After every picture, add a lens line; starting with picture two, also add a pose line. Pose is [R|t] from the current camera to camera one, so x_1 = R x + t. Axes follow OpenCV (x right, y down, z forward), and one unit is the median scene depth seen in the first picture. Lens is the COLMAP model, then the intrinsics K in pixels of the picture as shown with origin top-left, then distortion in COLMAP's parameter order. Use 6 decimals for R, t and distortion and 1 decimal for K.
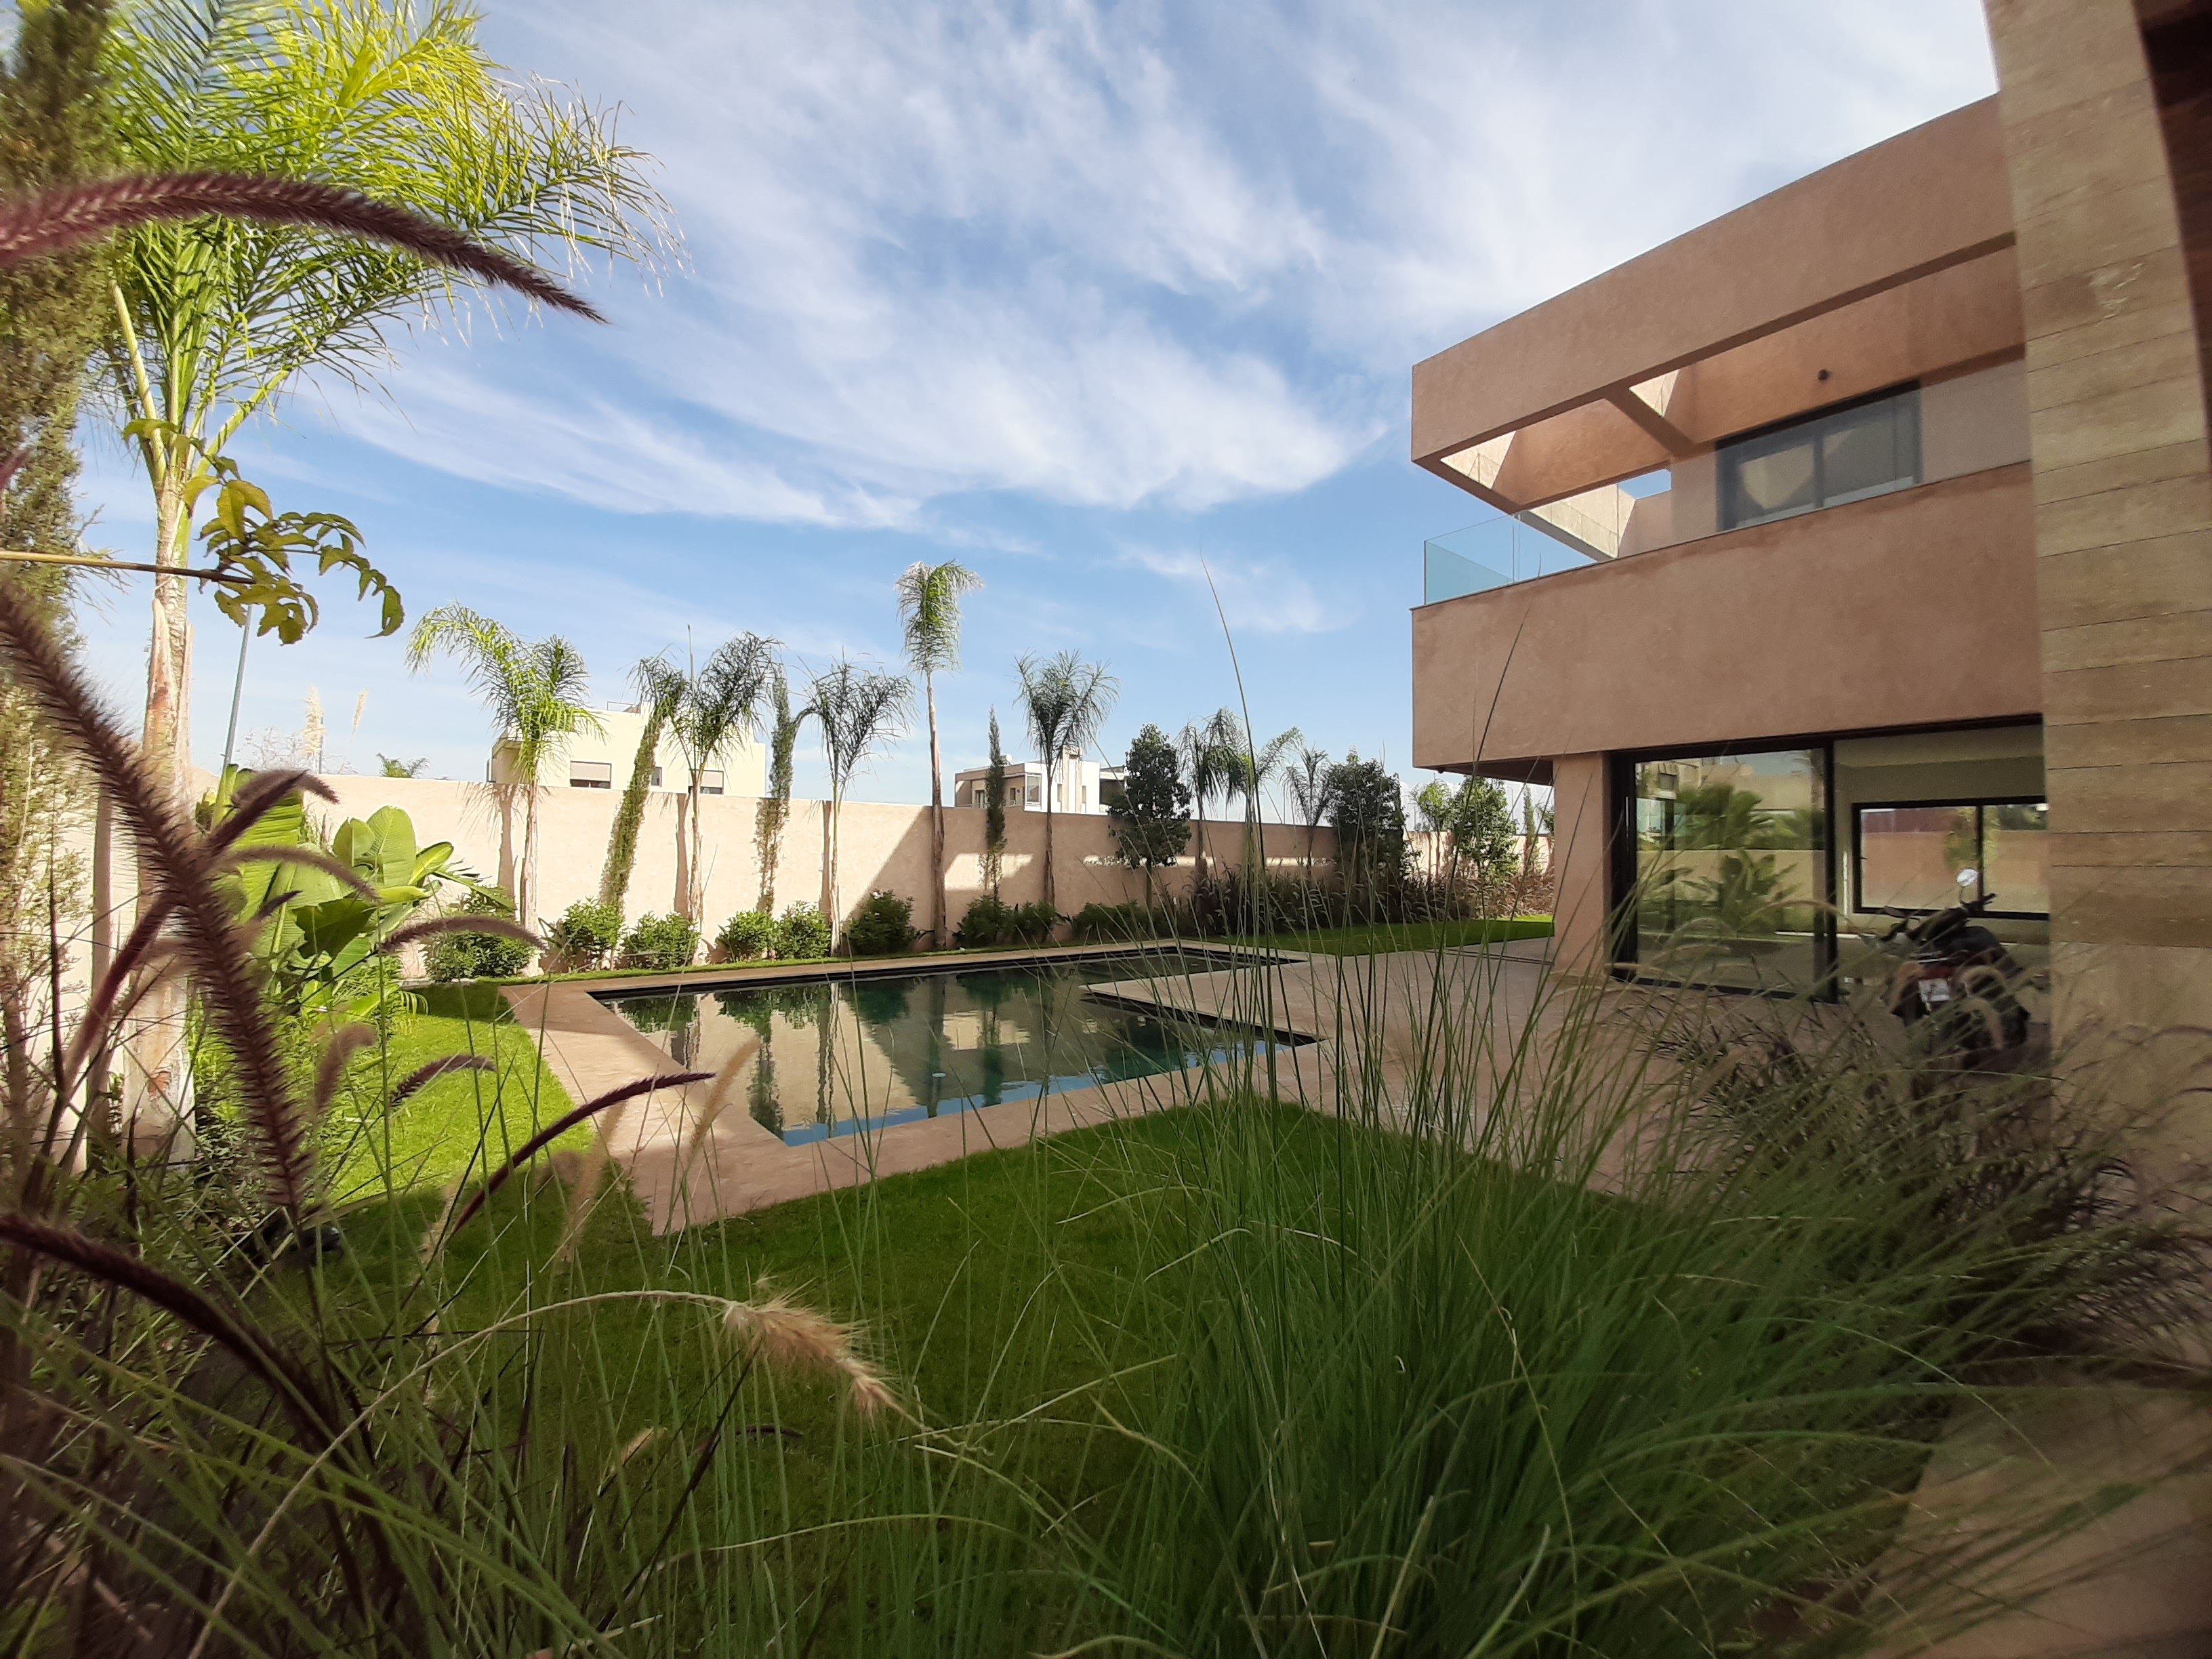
lens RADIAL K [[857.0, 0, 1120.0], [0, 857.0, 831.0], [0, 0, 1]] dist [-0.002554, -0.011629]
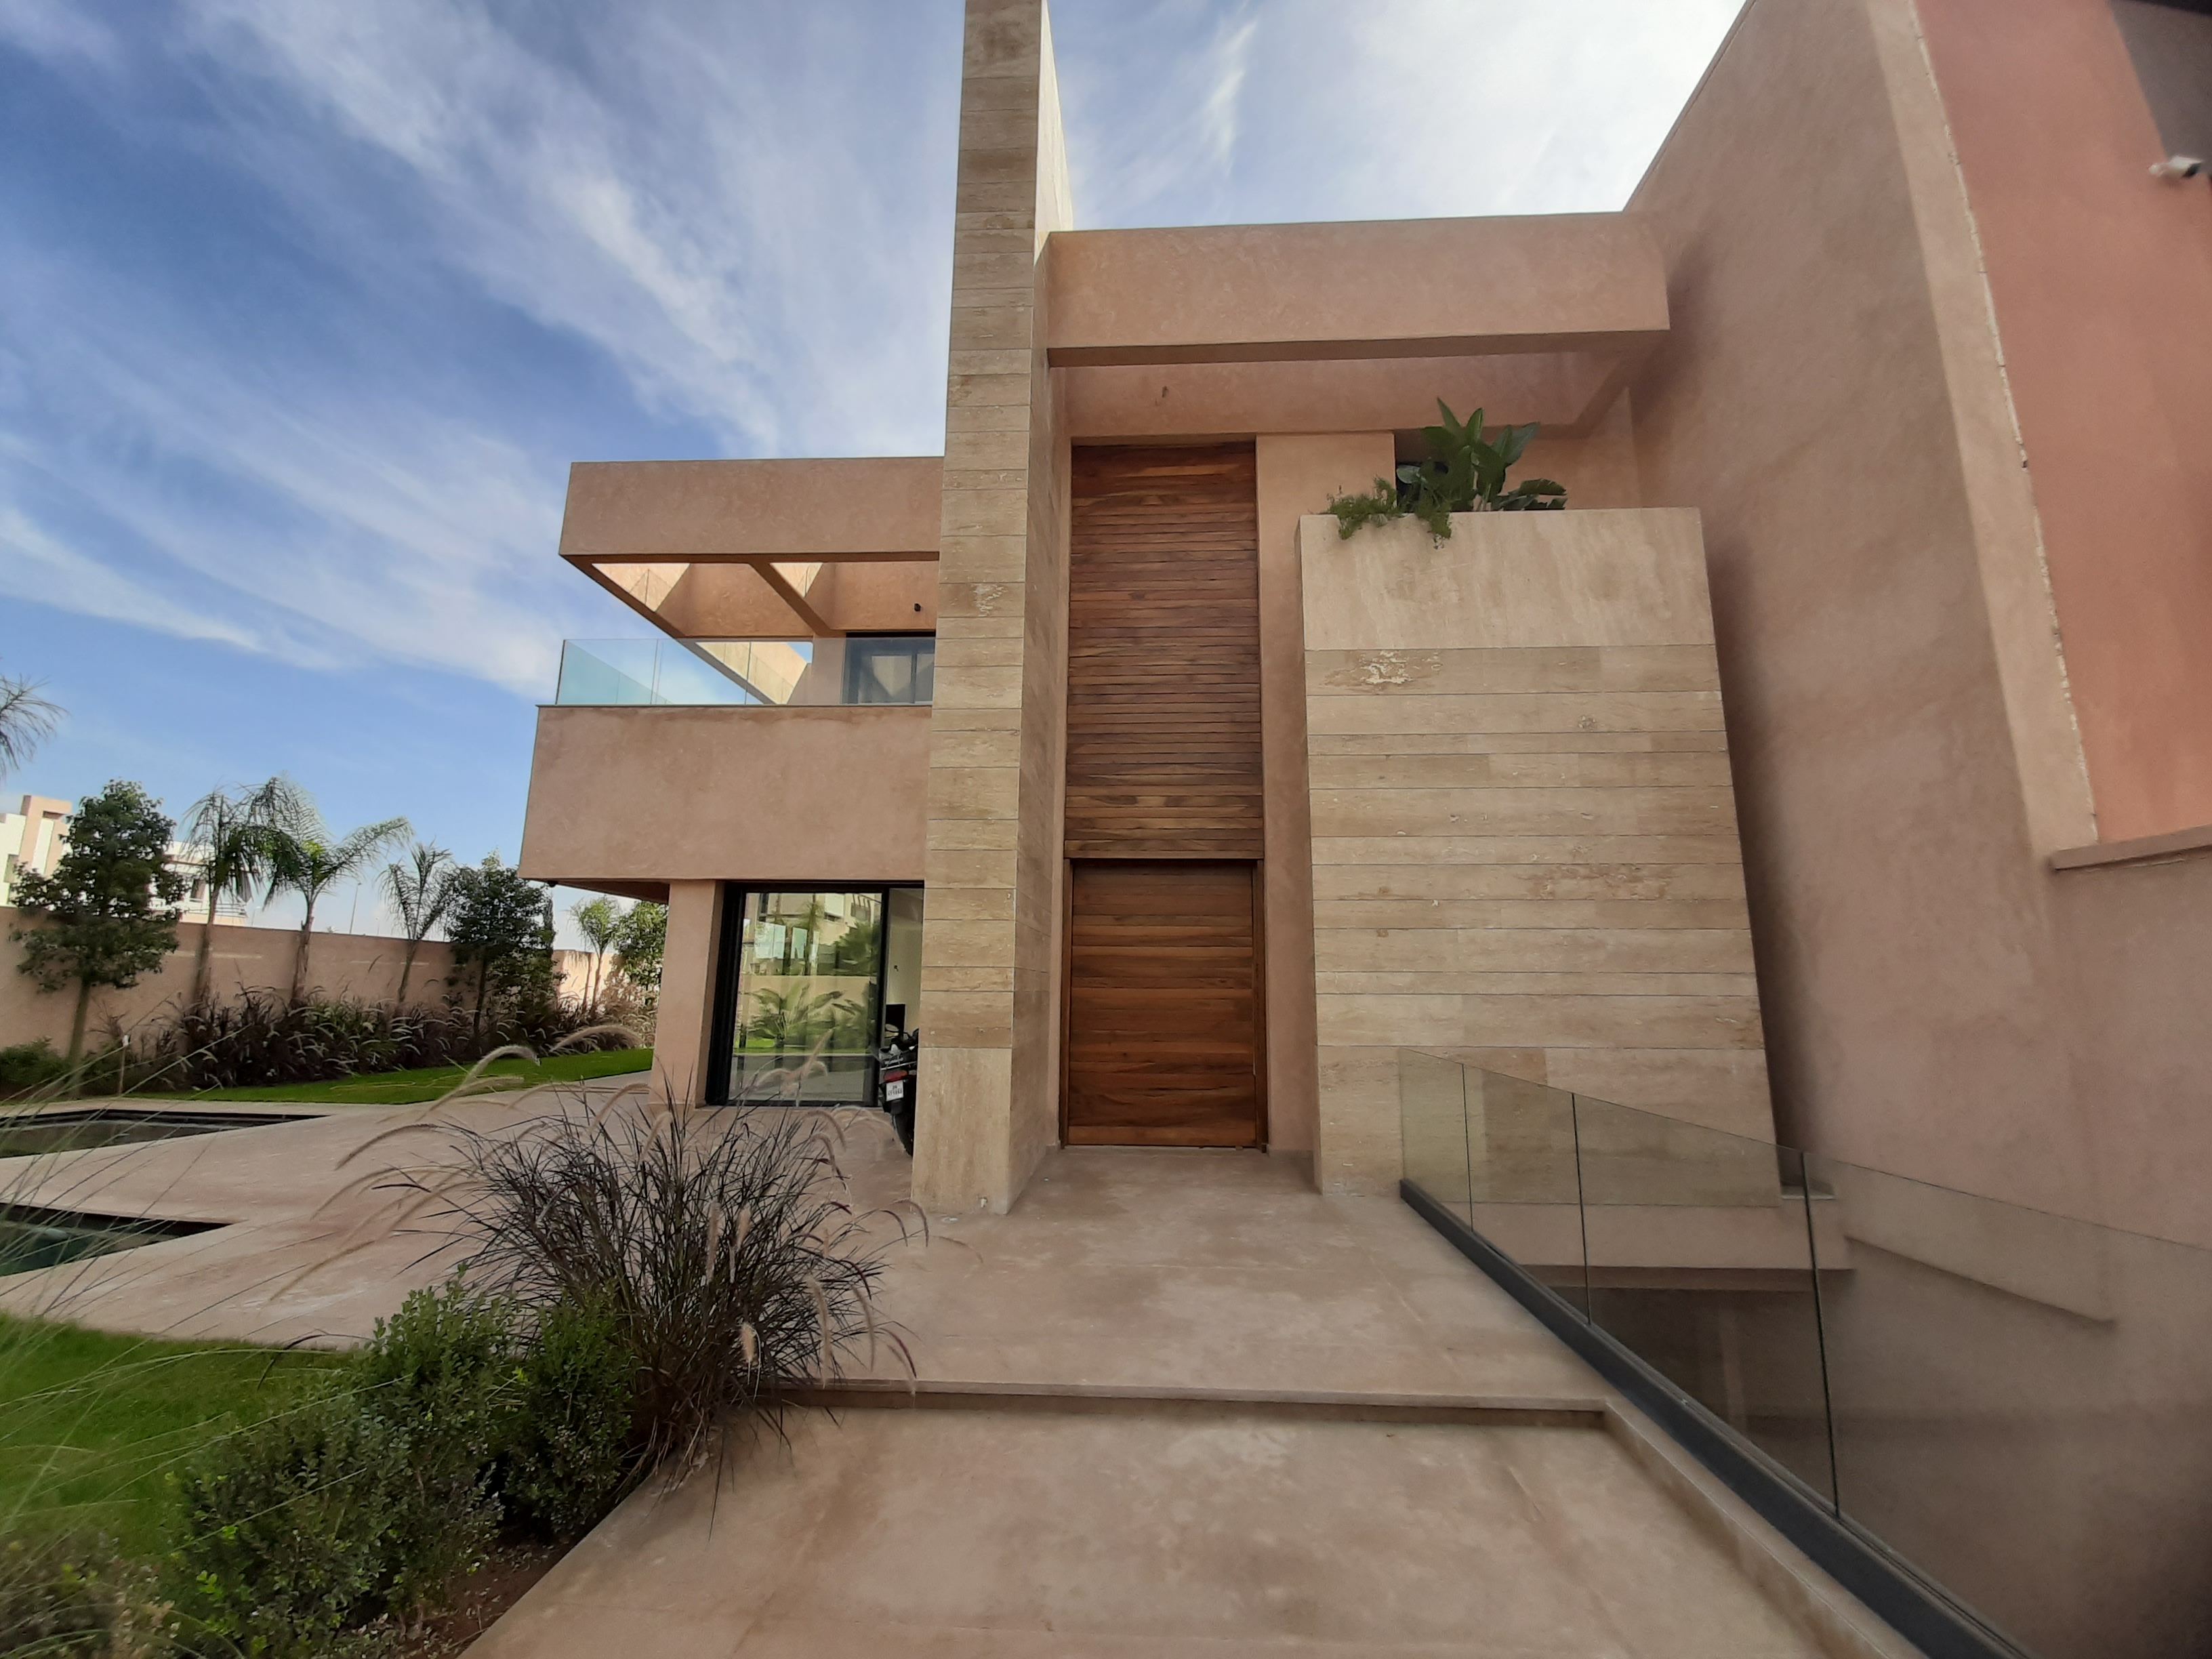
lens RADIAL K [[860.2, 0, 1119.2], [0, 860.2, 837.5], [0, 0, 1]] dist [0.006875, -0.010573]
pose [[0.667085, 0.129055, 0.733718, 0.078393], [-0.029894, 0.988725, -0.146730, -0.002758], [-0.744382, 0.075948, 0.663421, -0.052459]]
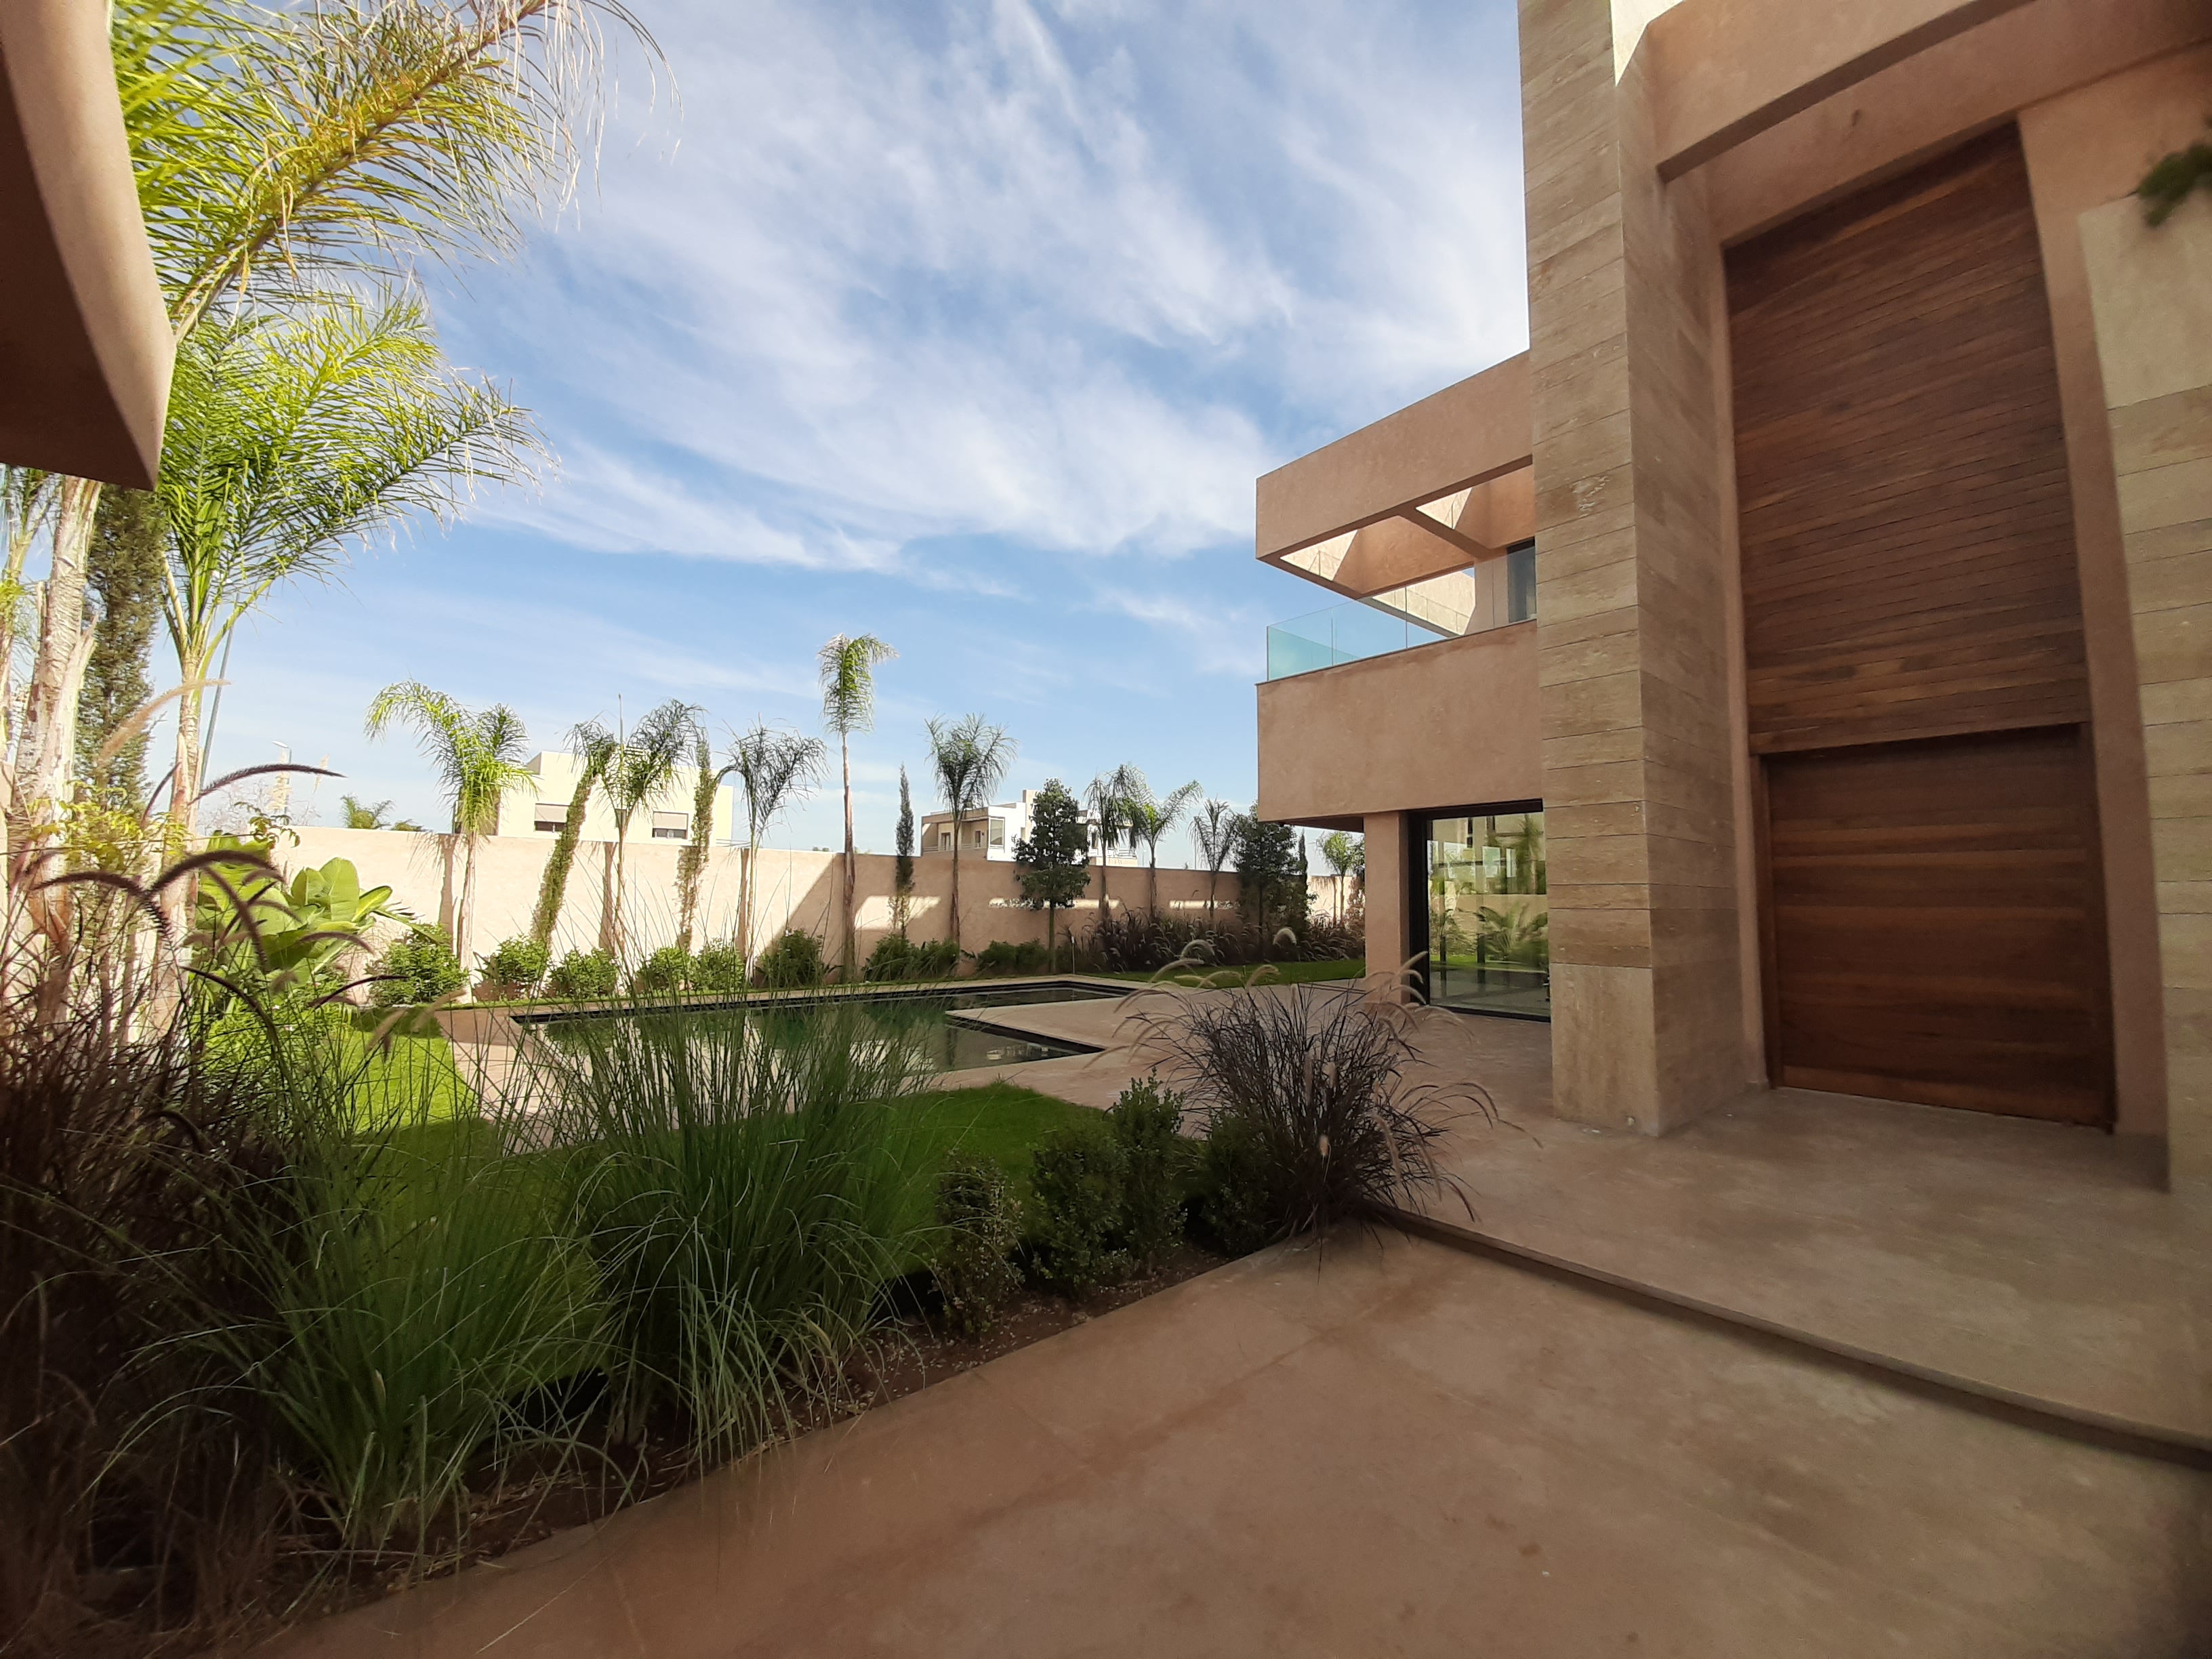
lens RADIAL K [[860.2, 0, 1119.2], [0, 860.2, 837.5], [0, 0, 1]] dist [0.006875, -0.010573]
pose [[0.999750, 0.004601, 0.021876, 0.107183], [-0.003697, 0.999144, -0.041195, -0.004439], [-0.022047, 0.041104, 0.998912, -0.118773]]
